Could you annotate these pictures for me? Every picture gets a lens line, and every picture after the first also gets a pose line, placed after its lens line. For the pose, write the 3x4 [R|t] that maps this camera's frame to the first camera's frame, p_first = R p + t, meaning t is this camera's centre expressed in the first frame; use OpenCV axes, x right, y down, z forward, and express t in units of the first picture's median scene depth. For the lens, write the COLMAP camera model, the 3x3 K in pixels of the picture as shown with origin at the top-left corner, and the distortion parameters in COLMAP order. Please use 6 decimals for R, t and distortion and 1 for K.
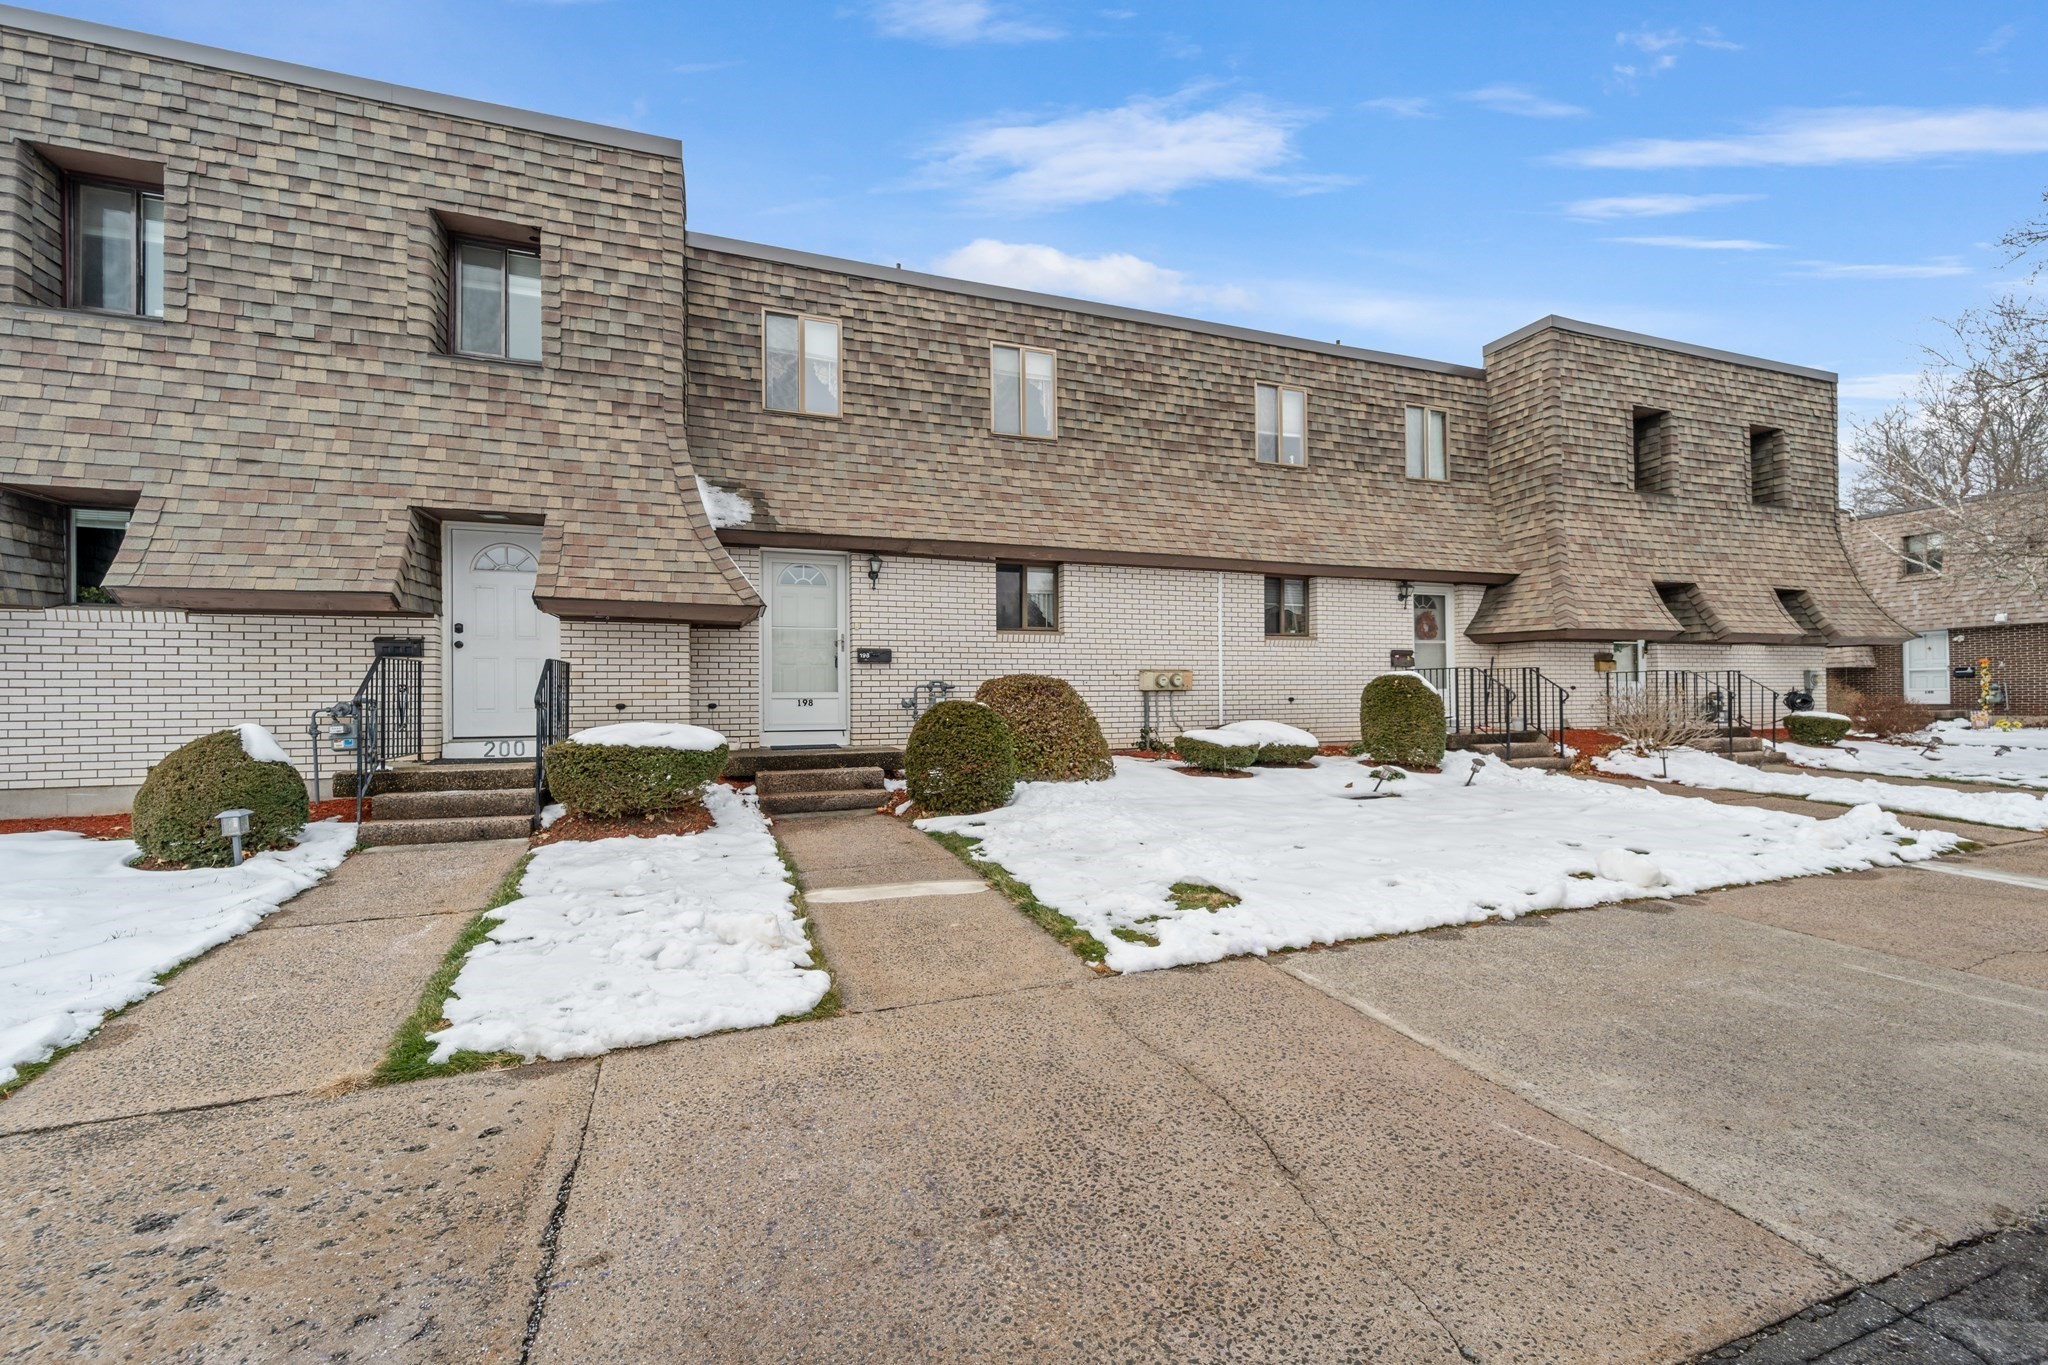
lens RADIAL K [[824.7, 0, 1026.6], [0, 824.7, 692.6], [0, 0, 1]] dist [0.004472, -0.002465]
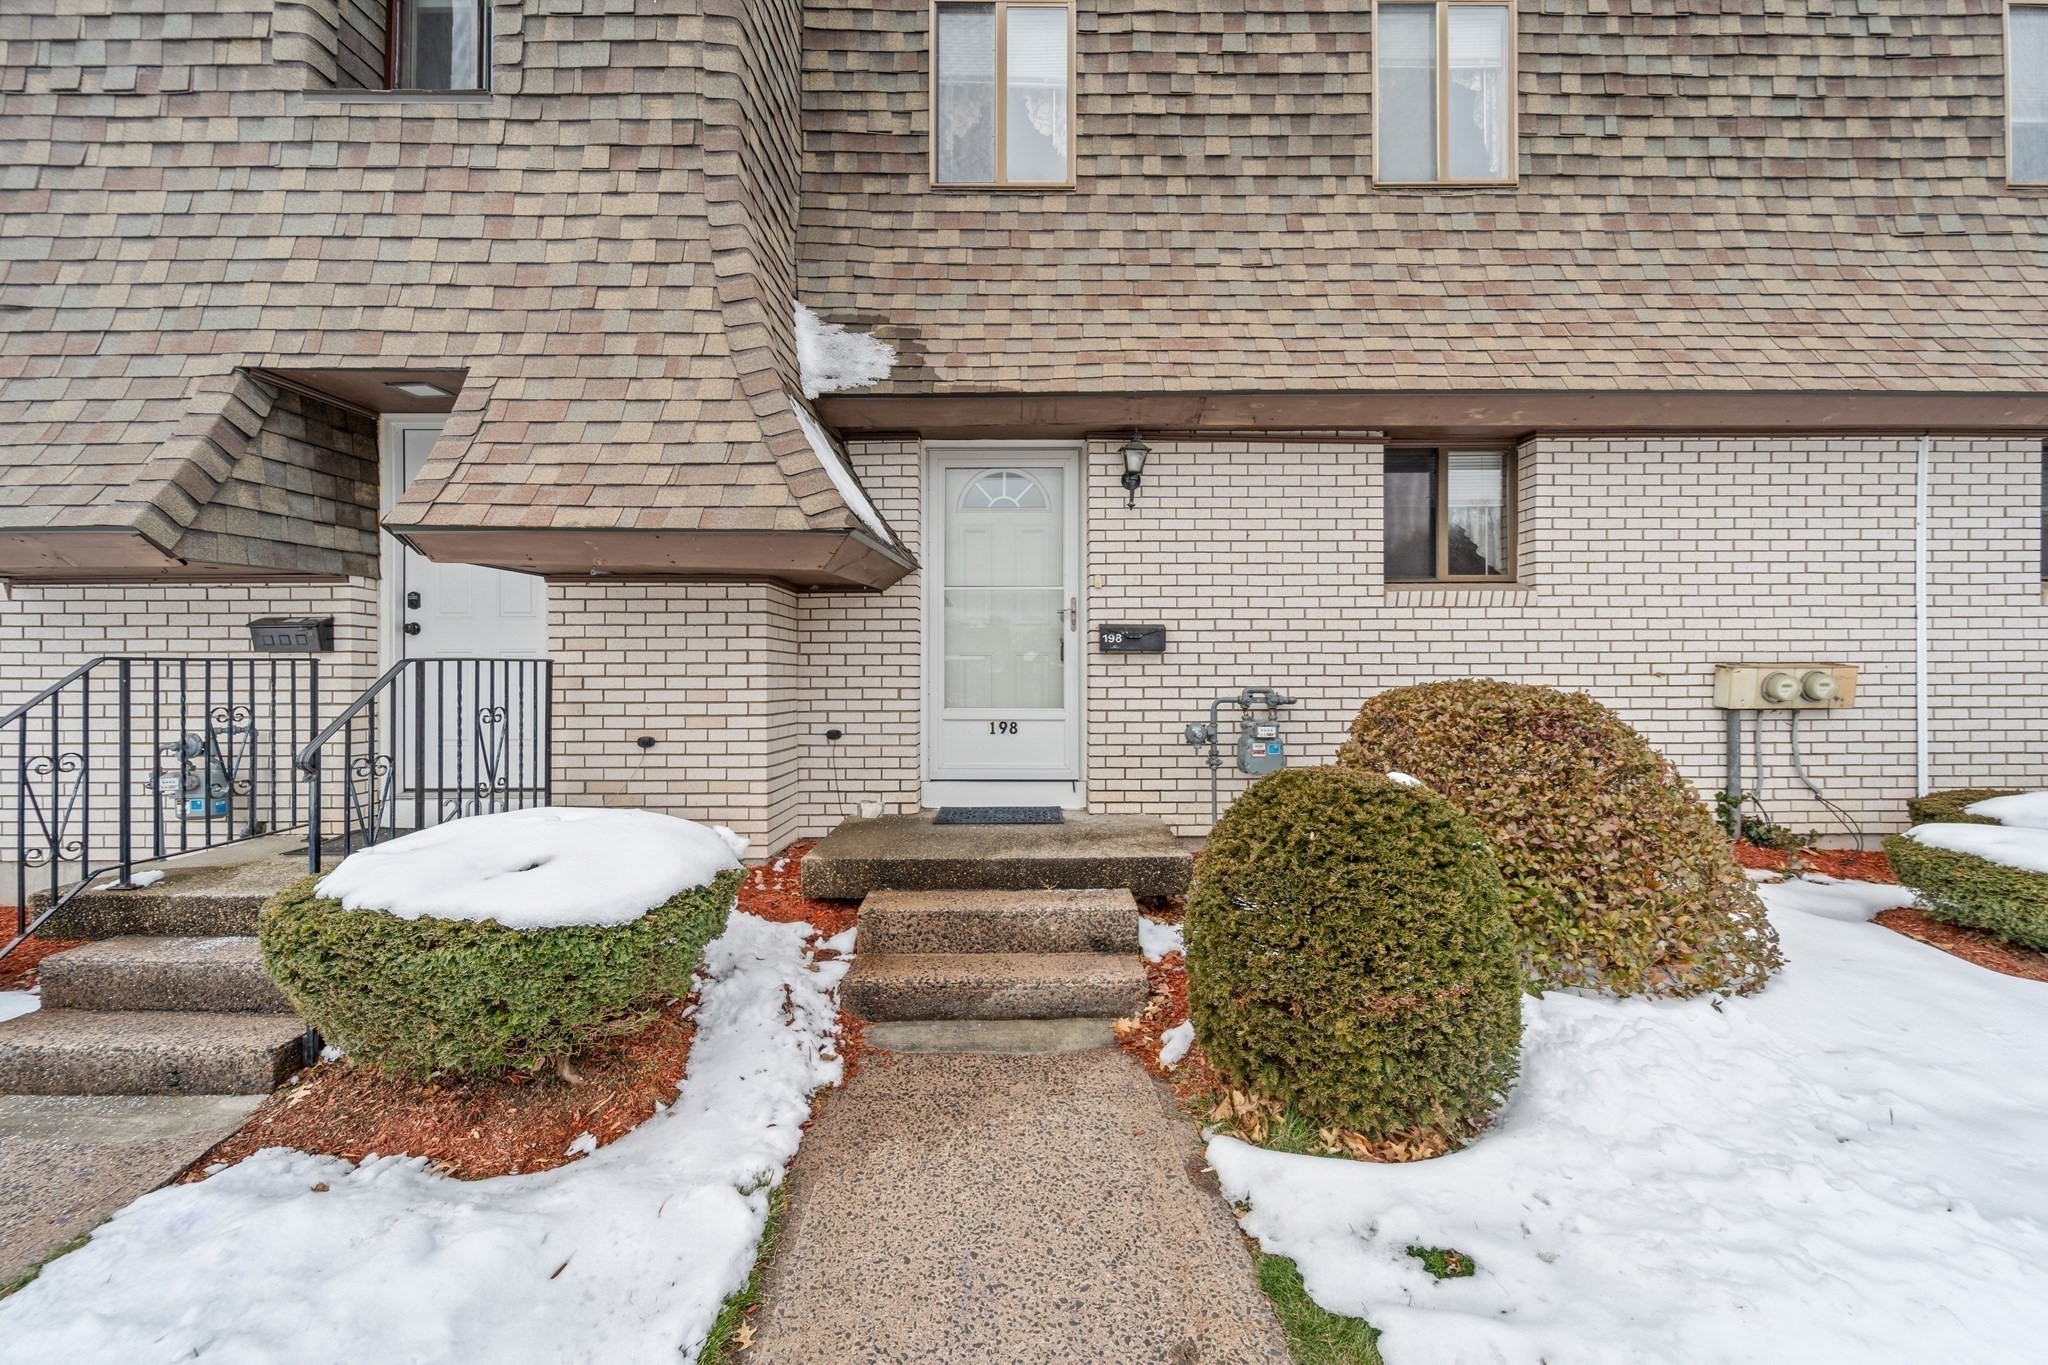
lens RADIAL K [[821.3, 0, 1029.1], [0, 821.3, 674.3], [0, 0, 1]] dist [0.001662, -0.001171]
pose [[0.938411, 0.007275, -0.345444, -0.068405], [-0.003547, 0.999928, 0.011423, -0.028093], [0.345503, -0.009494, 0.938370, 0.498491]]
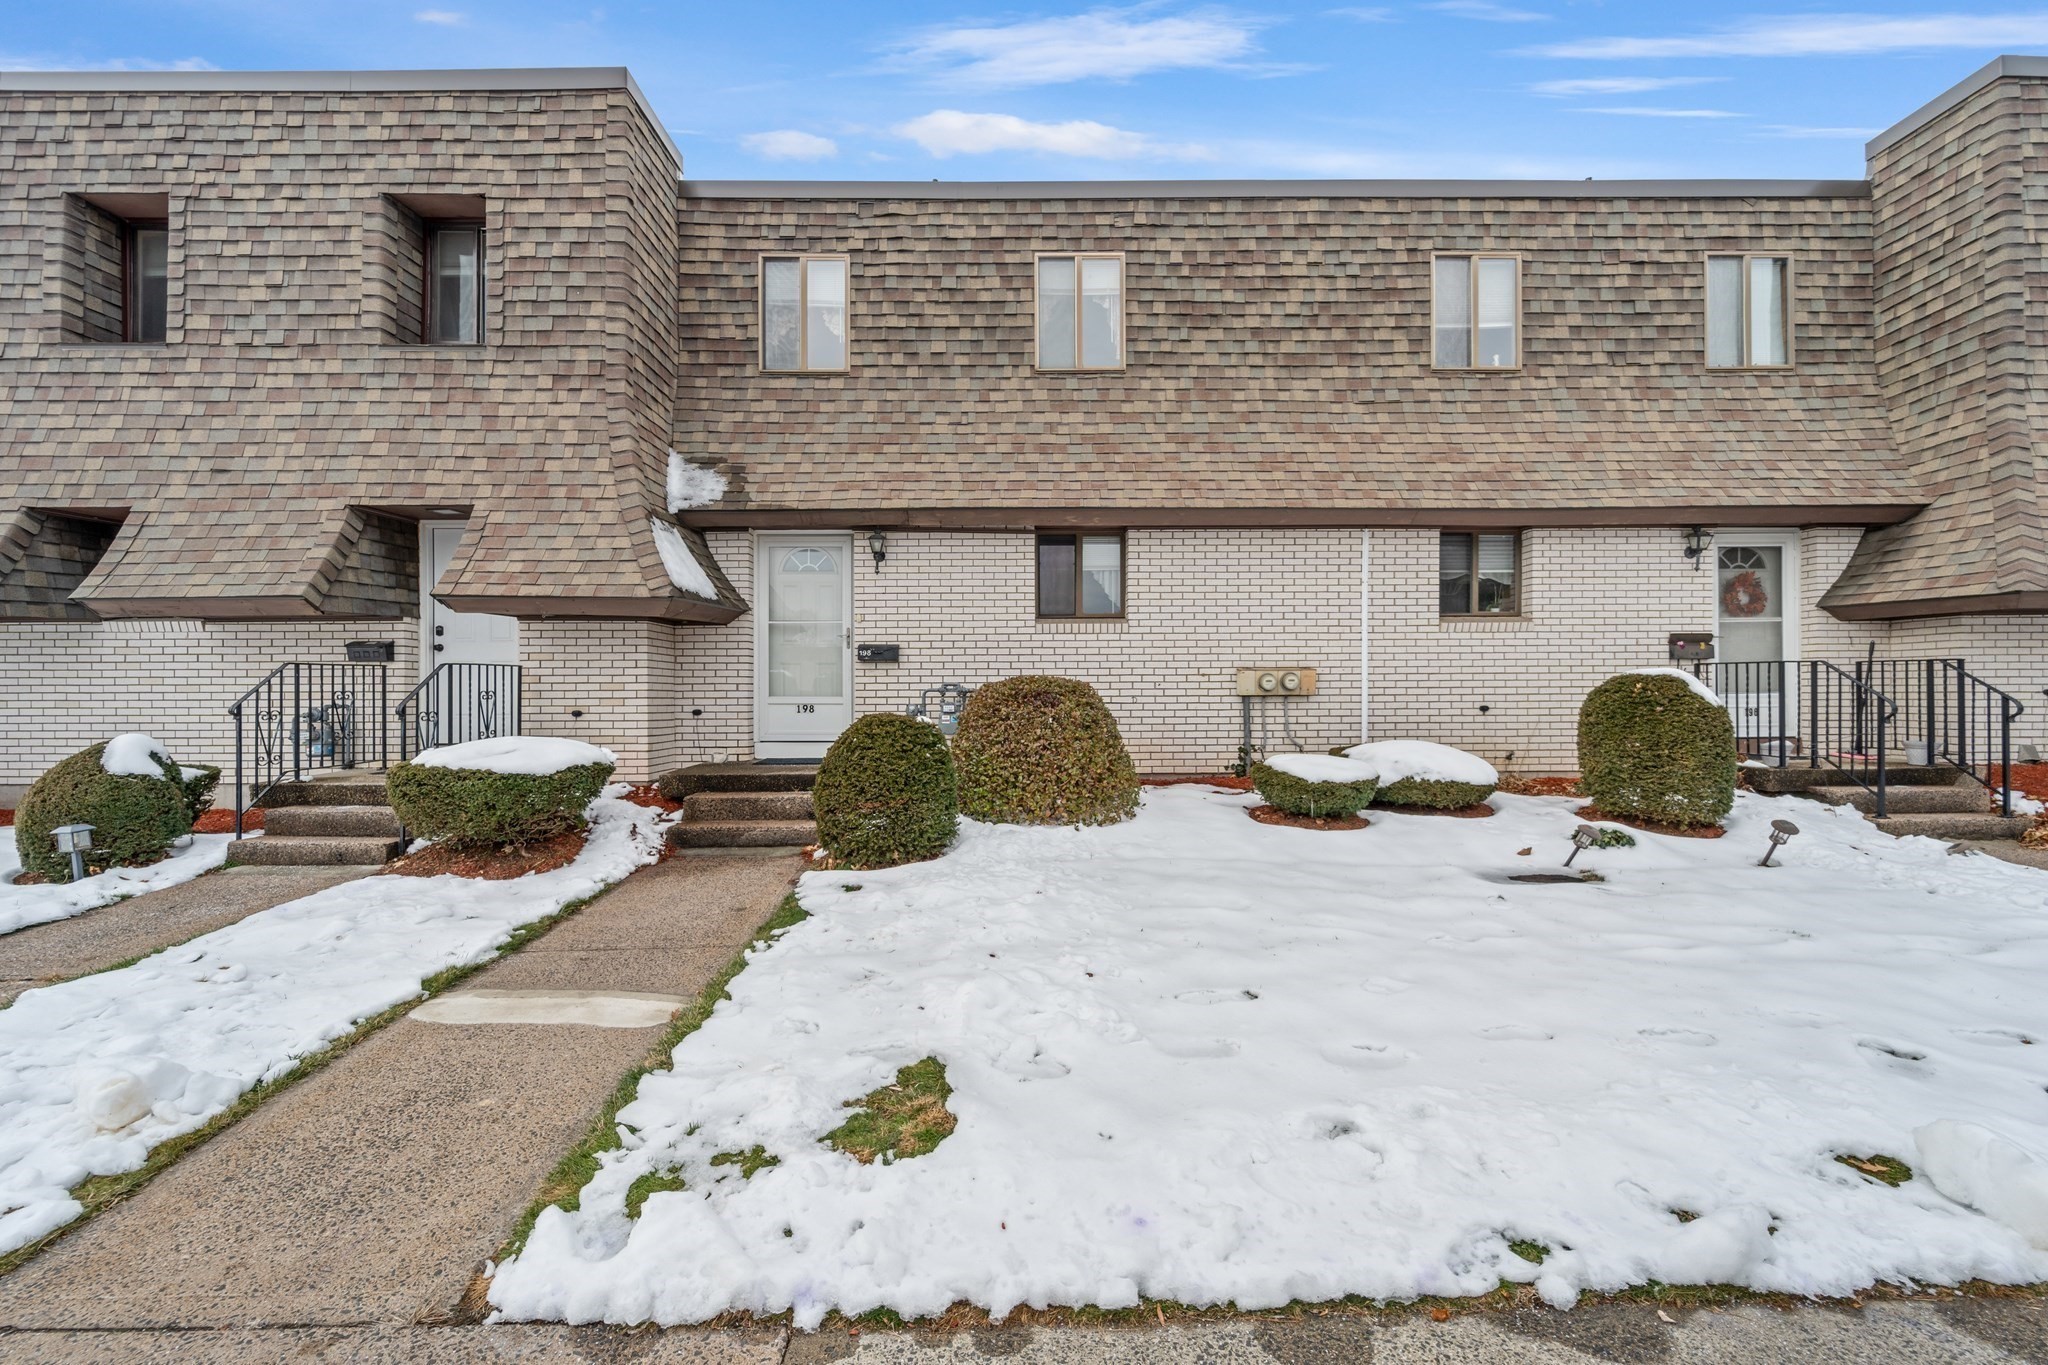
lens RADIAL K [[824.7, 0, 1026.6], [0, 824.7, 692.6], [0, 0, 1]] dist [0.004472, -0.002465]
pose [[0.939834, 0.005975, -0.341580, 0.237616], [-0.001852, 0.999921, 0.012393, -0.015421], [0.341628, -0.011015, 0.939771, 0.266348]]
